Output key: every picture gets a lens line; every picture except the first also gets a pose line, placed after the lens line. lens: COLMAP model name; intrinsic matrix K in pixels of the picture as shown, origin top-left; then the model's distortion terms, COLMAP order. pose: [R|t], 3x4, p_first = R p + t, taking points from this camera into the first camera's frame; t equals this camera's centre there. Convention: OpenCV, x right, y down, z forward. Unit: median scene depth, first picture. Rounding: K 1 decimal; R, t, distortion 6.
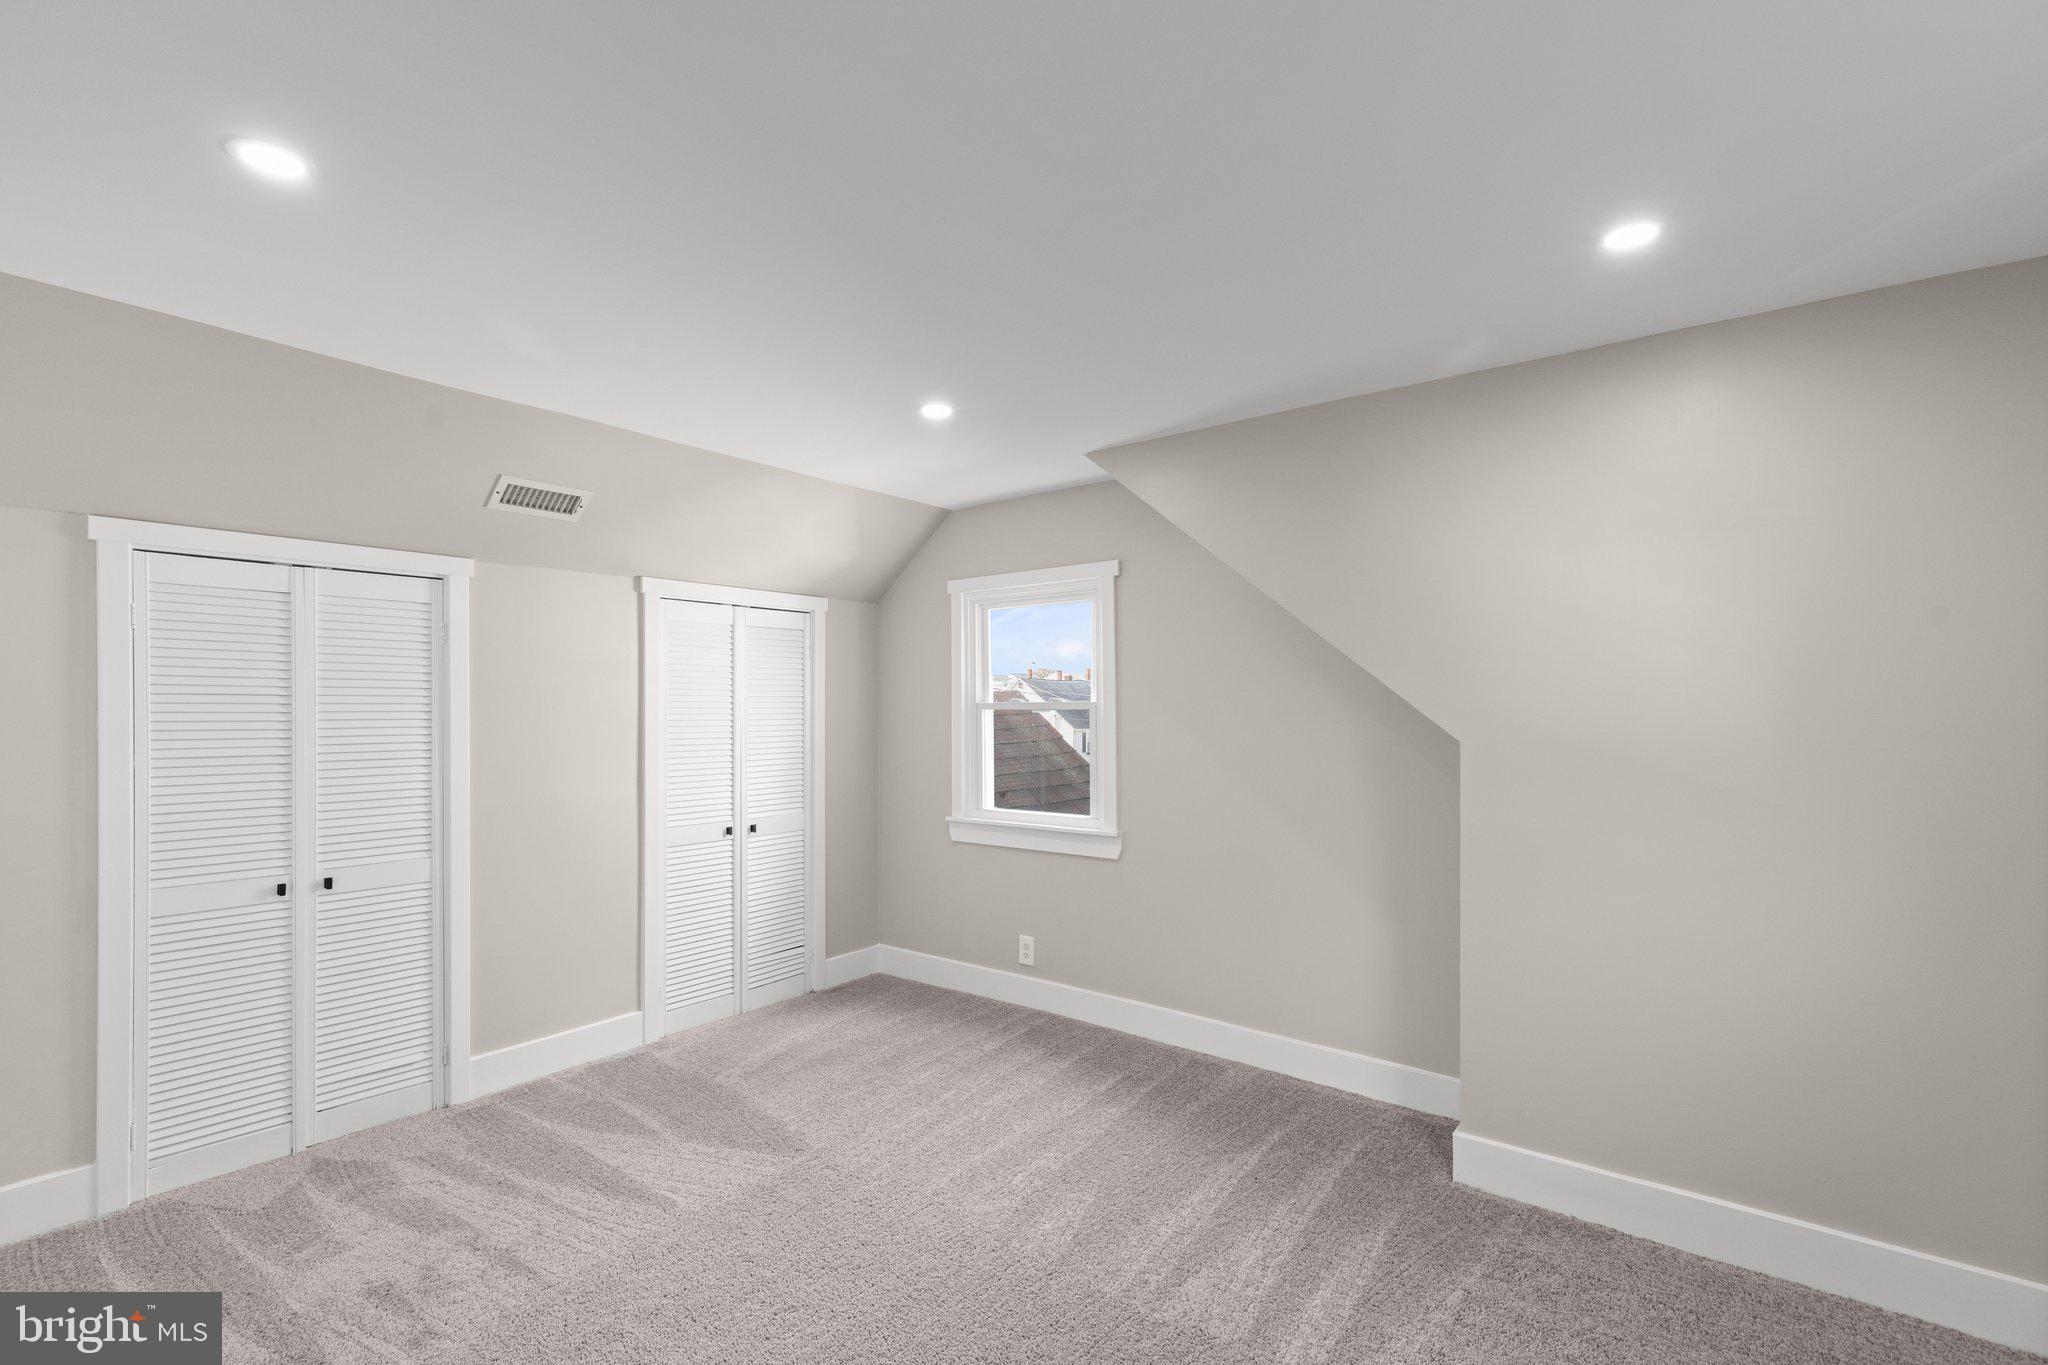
lens RADIAL K [[936.3, 0, 1014.7], [0, 936.3, 696.0], [0, 0, 1]] dist [0.003533, -0.000163]
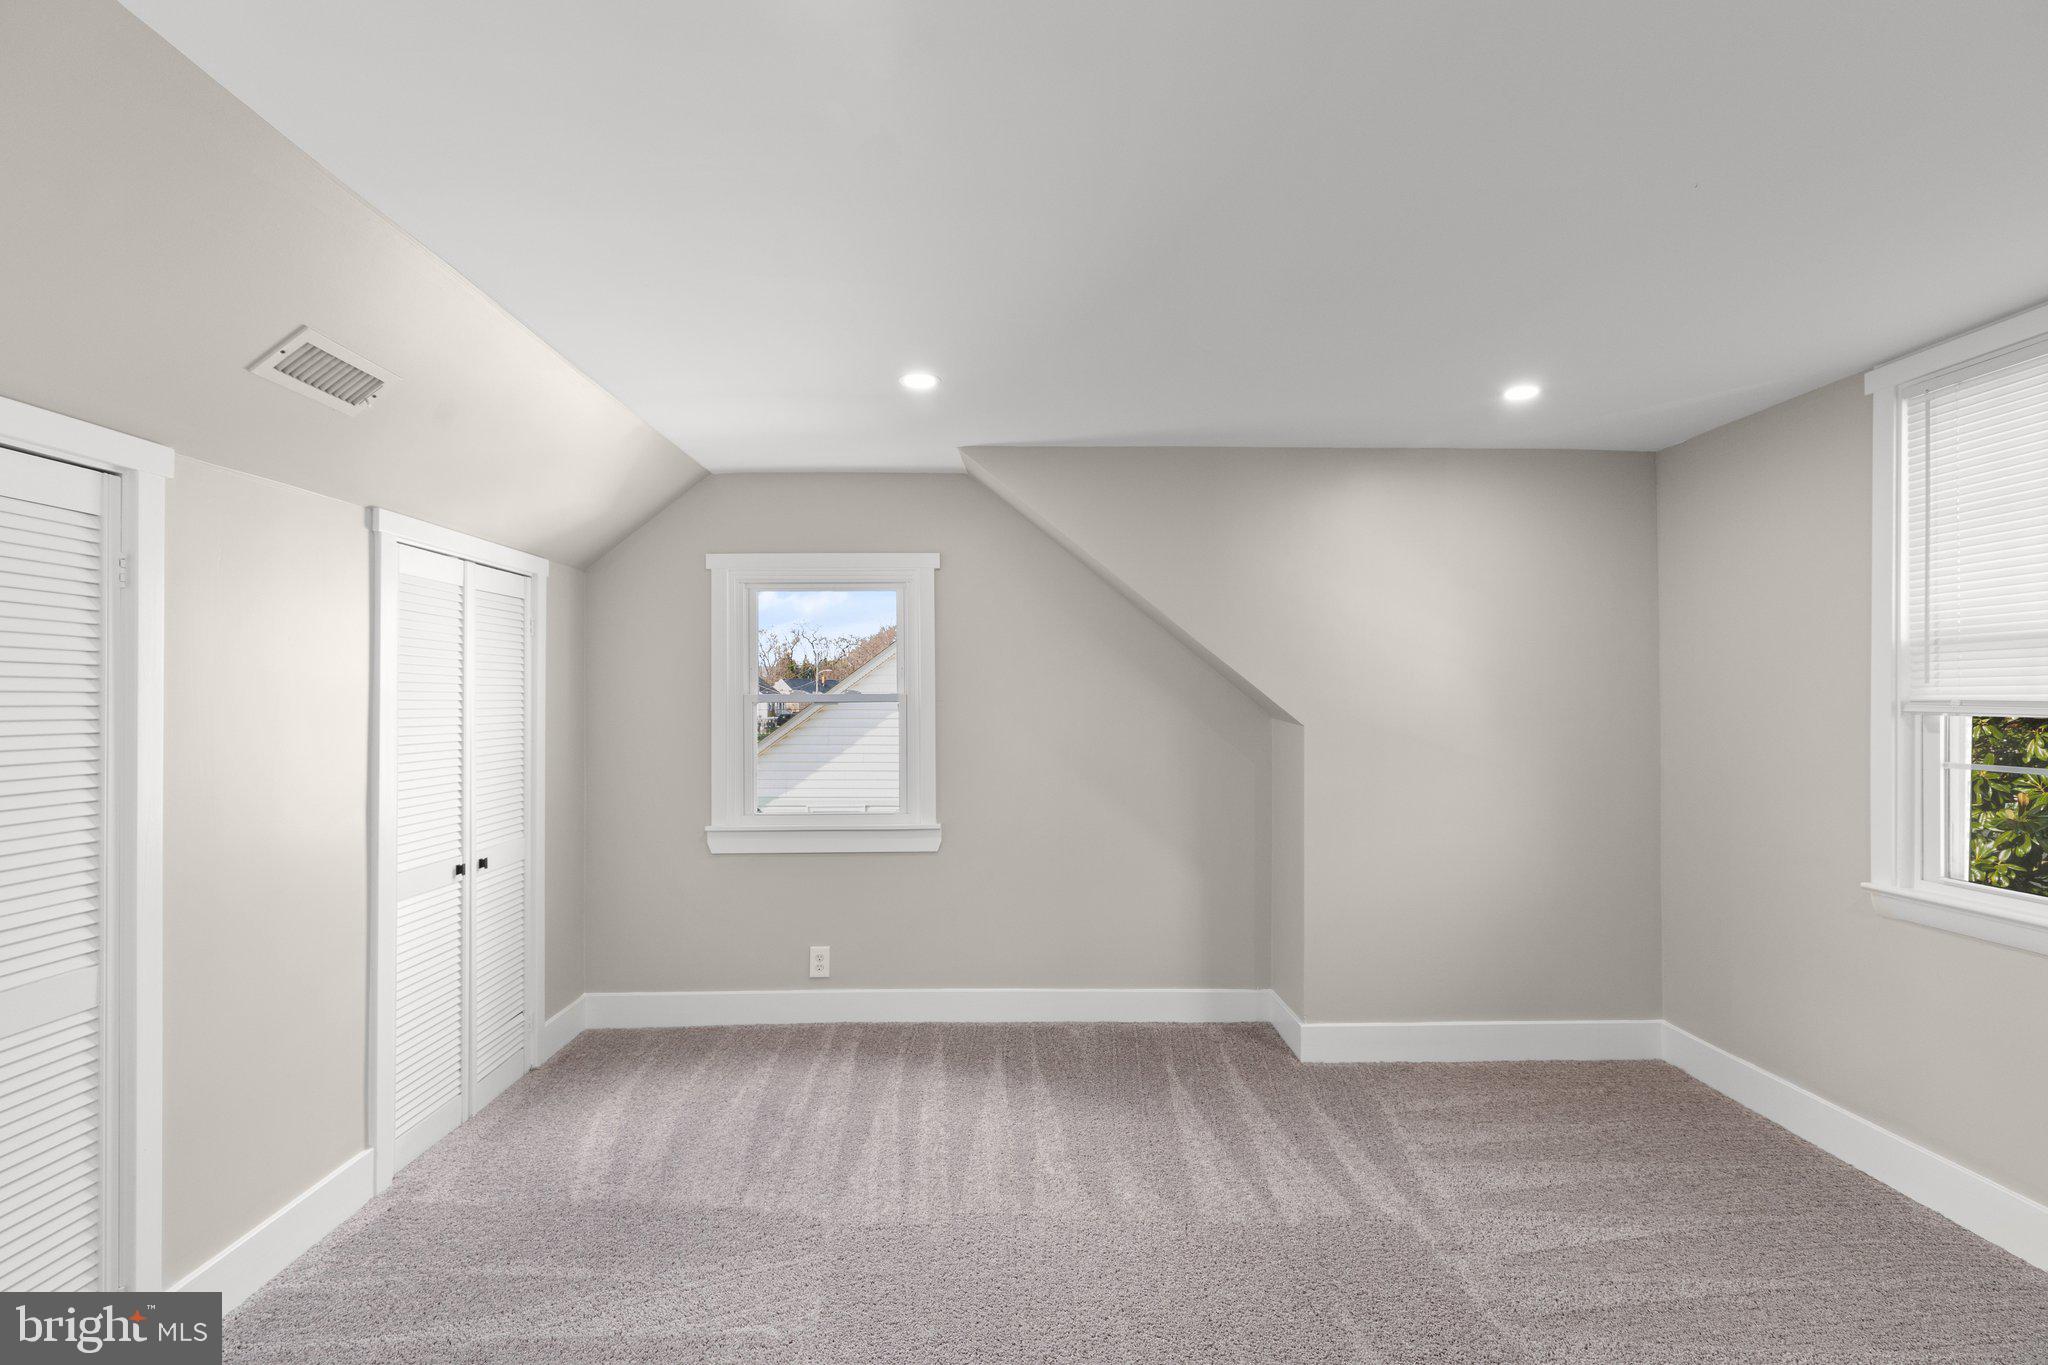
lens RADIAL K [[936.3, 0, 1017.7], [0, 936.3, 680.9], [0, 0, 1]] dist [0.003533, -0.000163]
pose [[0.766740, 0.013038, 0.641825, -0.502035], [-0.007264, 0.999906, -0.011635, 0.003489], [-0.641916, 0.004259, 0.766763, 0.187022]]
